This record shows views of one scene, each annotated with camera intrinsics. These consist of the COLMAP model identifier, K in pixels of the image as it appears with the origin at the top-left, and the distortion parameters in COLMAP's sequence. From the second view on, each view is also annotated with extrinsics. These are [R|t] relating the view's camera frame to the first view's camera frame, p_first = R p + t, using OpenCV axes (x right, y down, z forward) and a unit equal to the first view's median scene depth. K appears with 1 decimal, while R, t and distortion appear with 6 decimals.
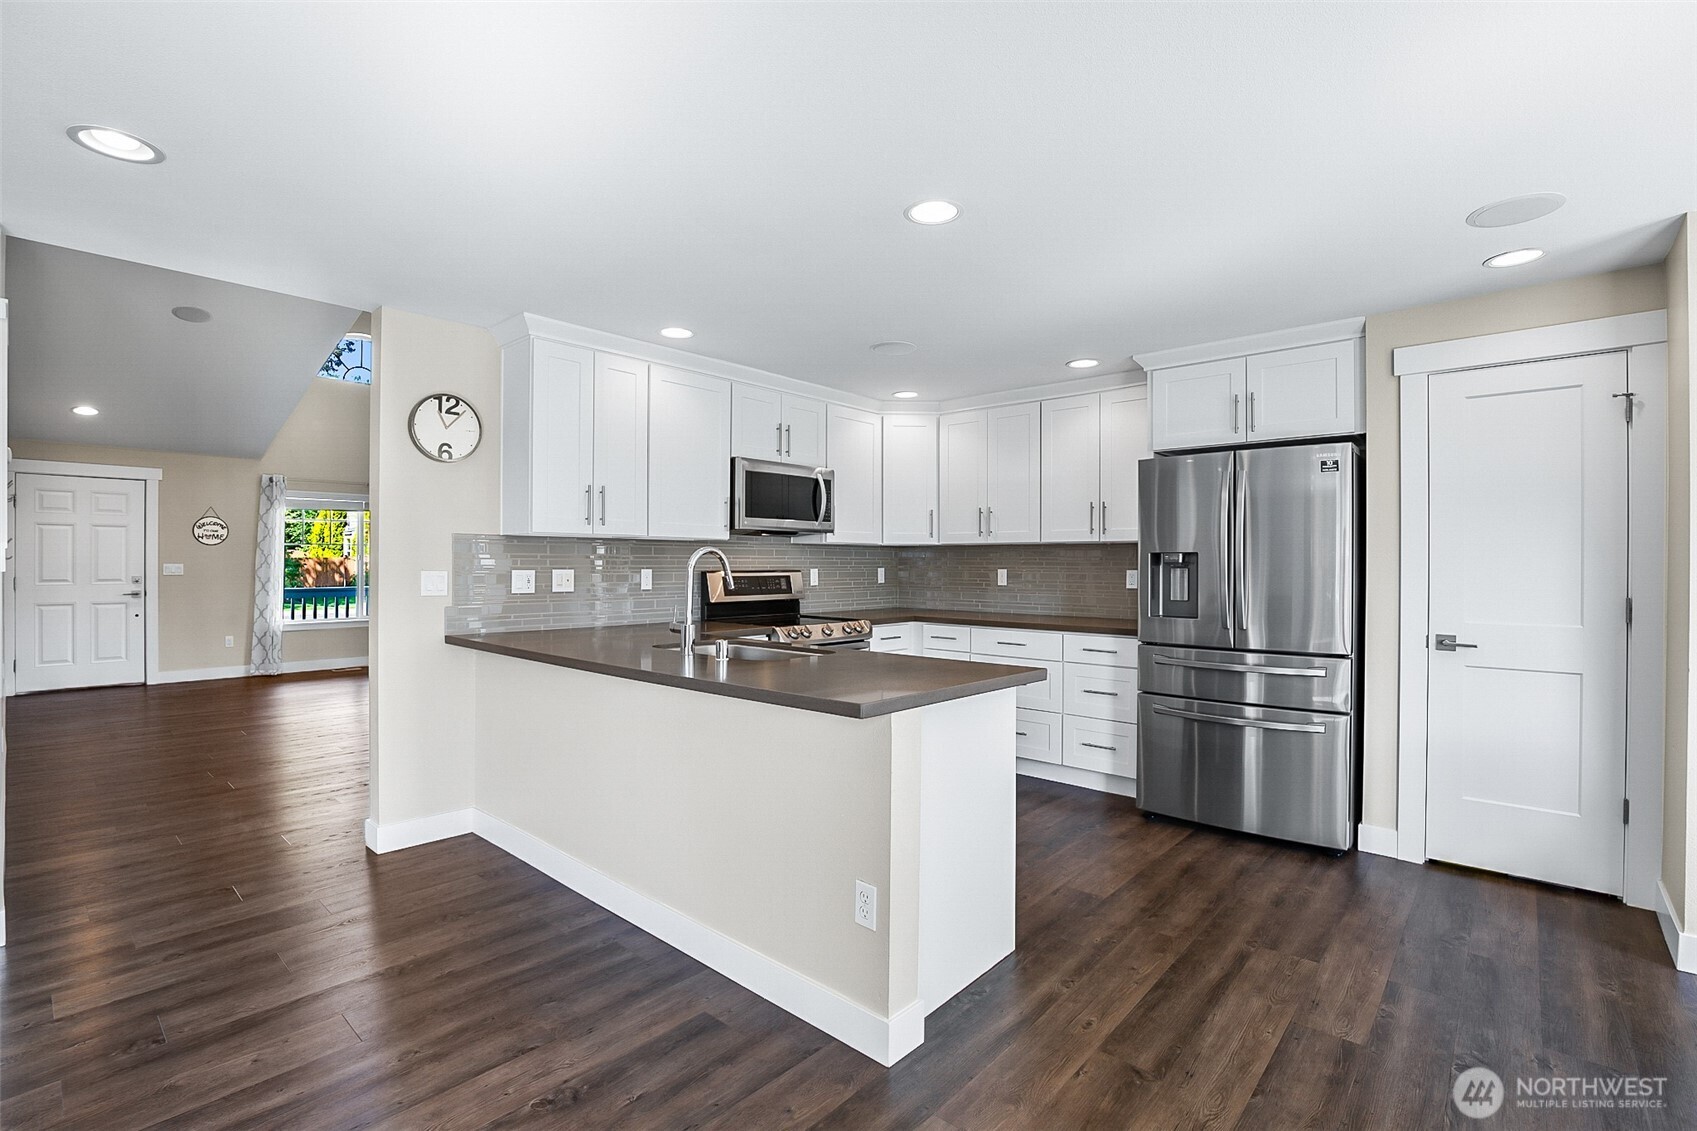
lens RADIAL K [[781.3, 0, 851.2], [0, 781.3, 565.5], [0, 0, 1]] dist [-0.026797, 0.004671]
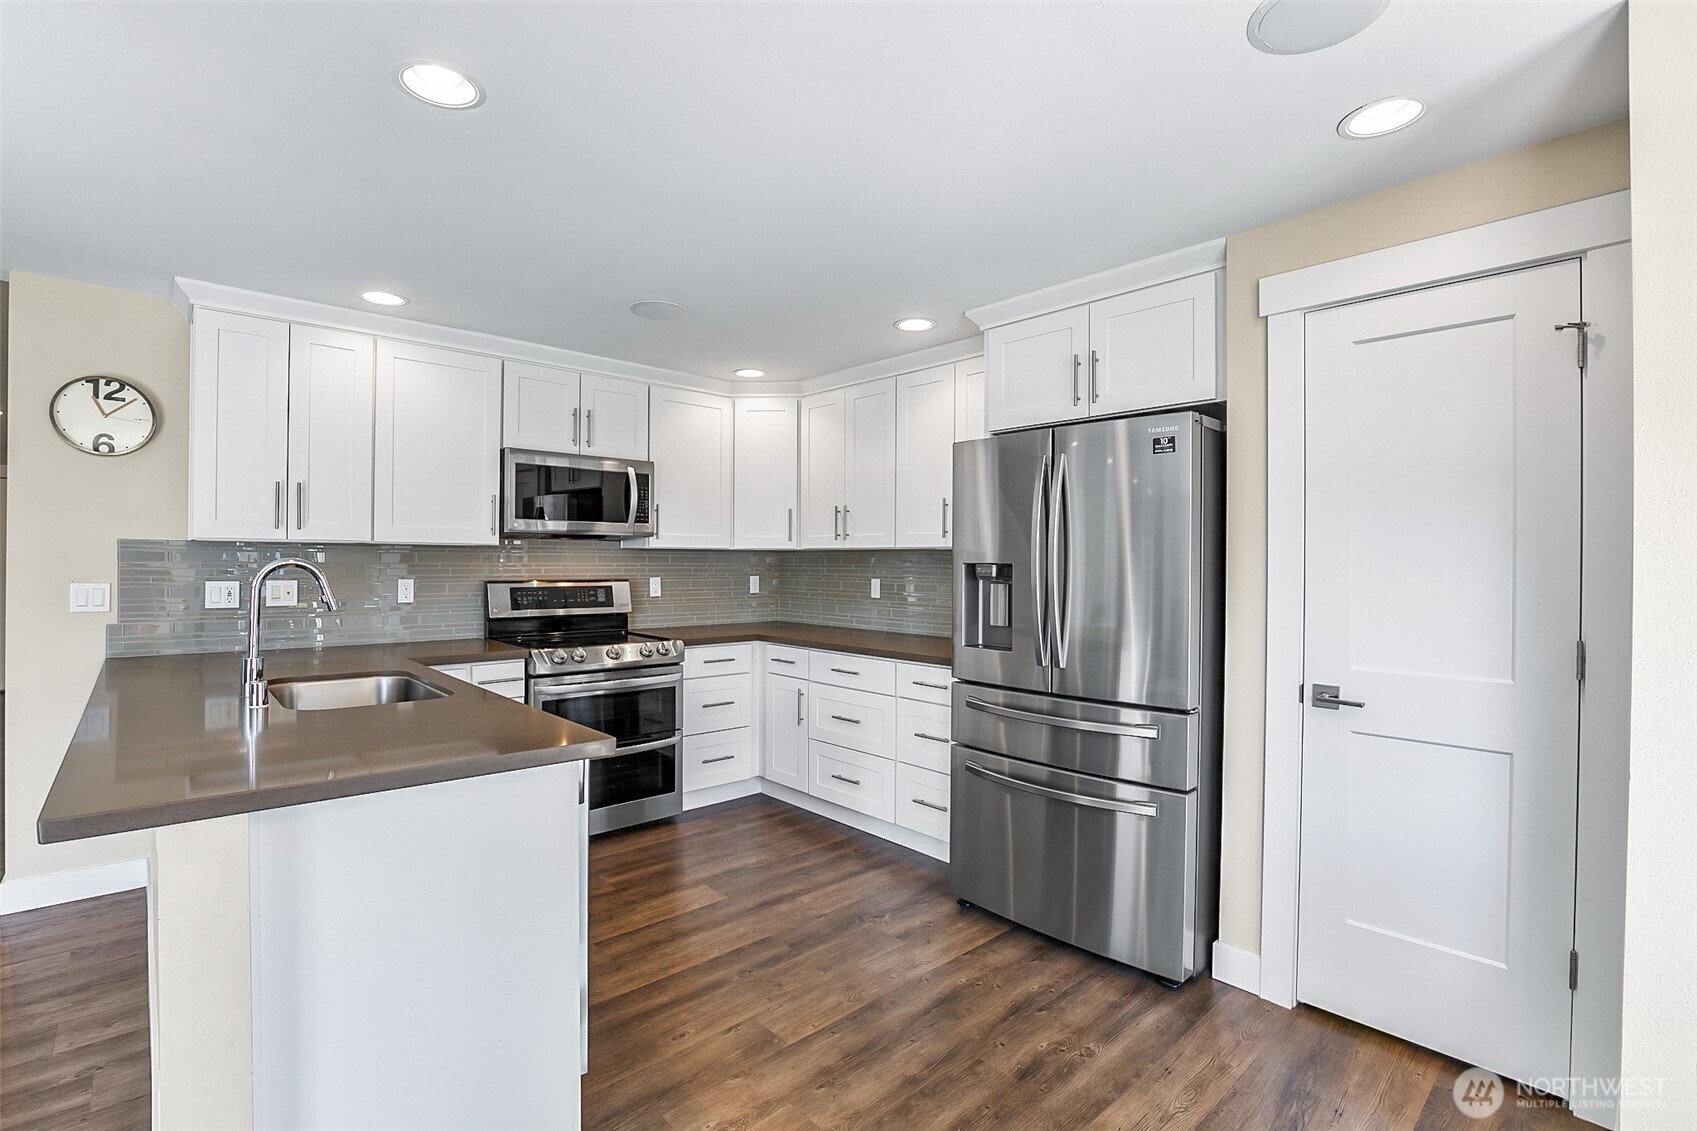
lens RADIAL K [[781.3, 0, 847.8], [0, 781.3, 566.1], [0, 0, 1]] dist [-0.026797, 0.004671]
pose [[0.995124, 0.003564, -0.098572, 0.344525], [-0.003306, 0.999991, 0.002783, -0.015383], [0.098581, -0.002443, 0.995126, 0.219405]]
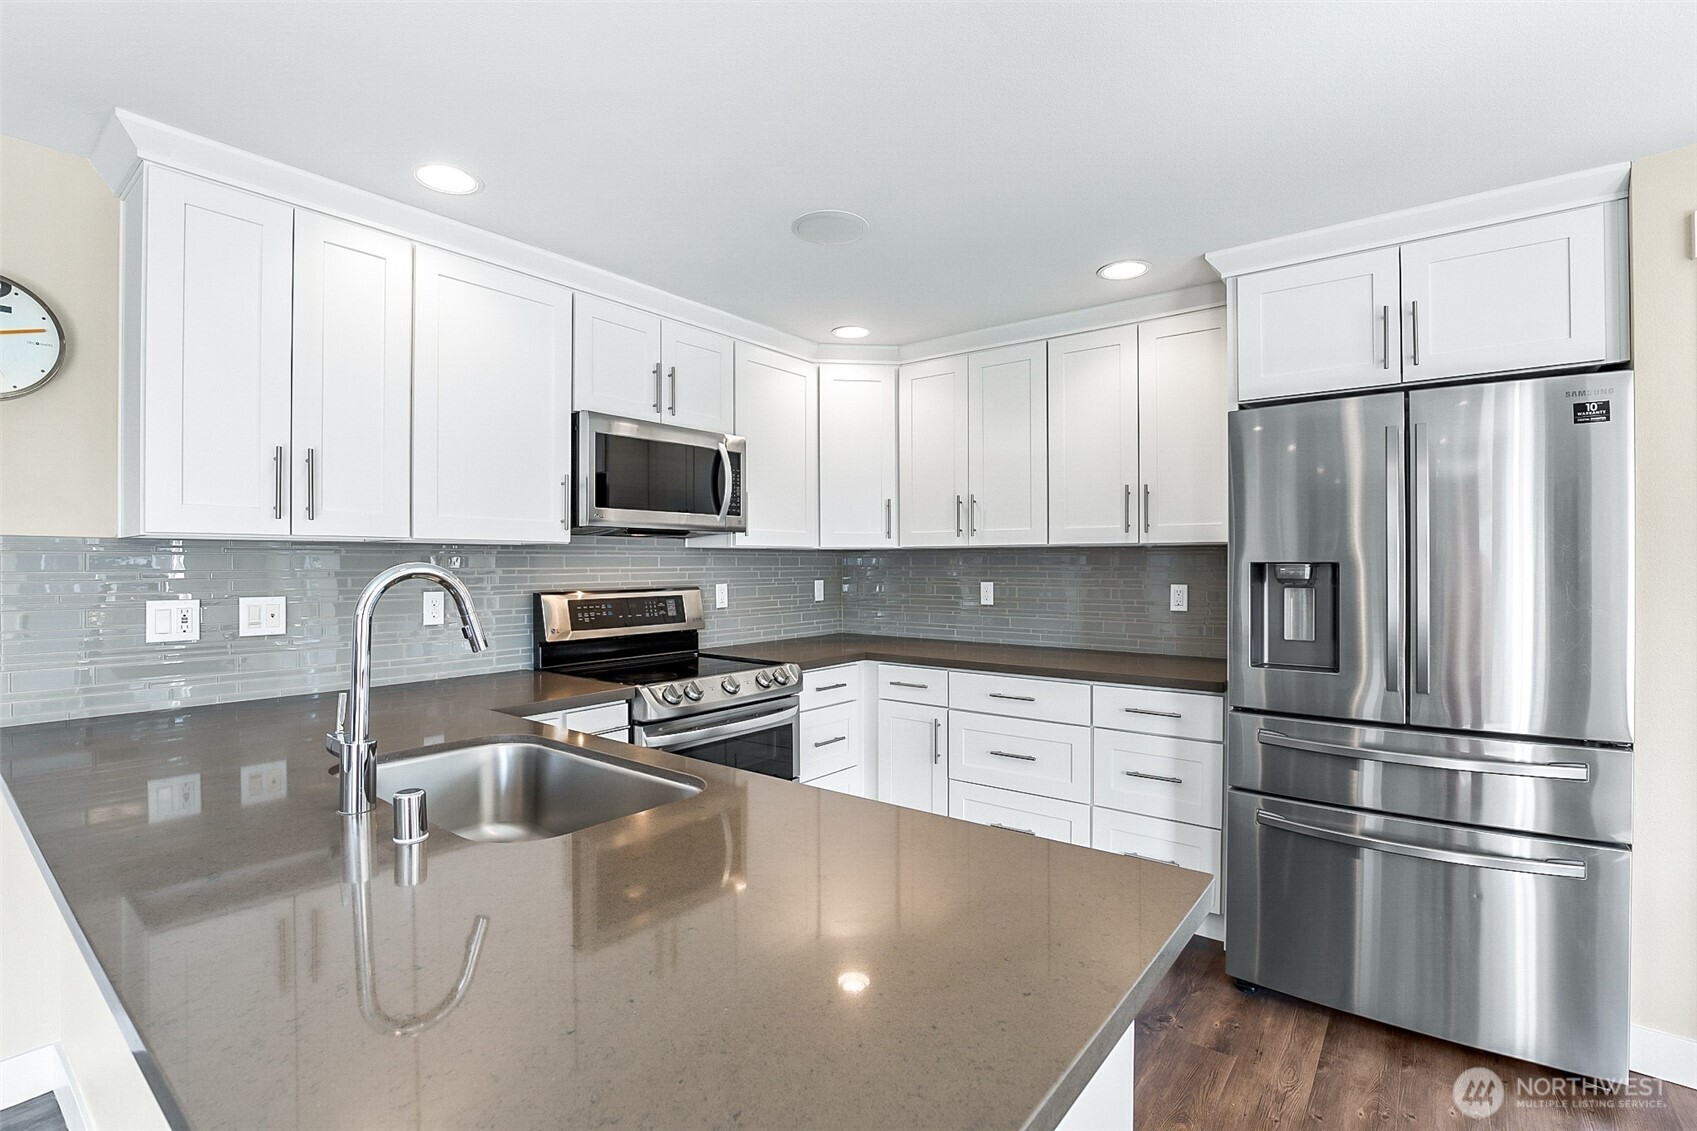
lens RADIAL K [[781.3, 0, 849.9], [0, 781.3, 567.3], [0, 0, 1]] dist [-0.026797, 0.004671]
pose [[0.997733, -0.005744, 0.067044, 0.028103], [0.005579, 0.999981, 0.002660, -0.016157], [-0.067058, -0.002280, 0.997746, 0.409367]]
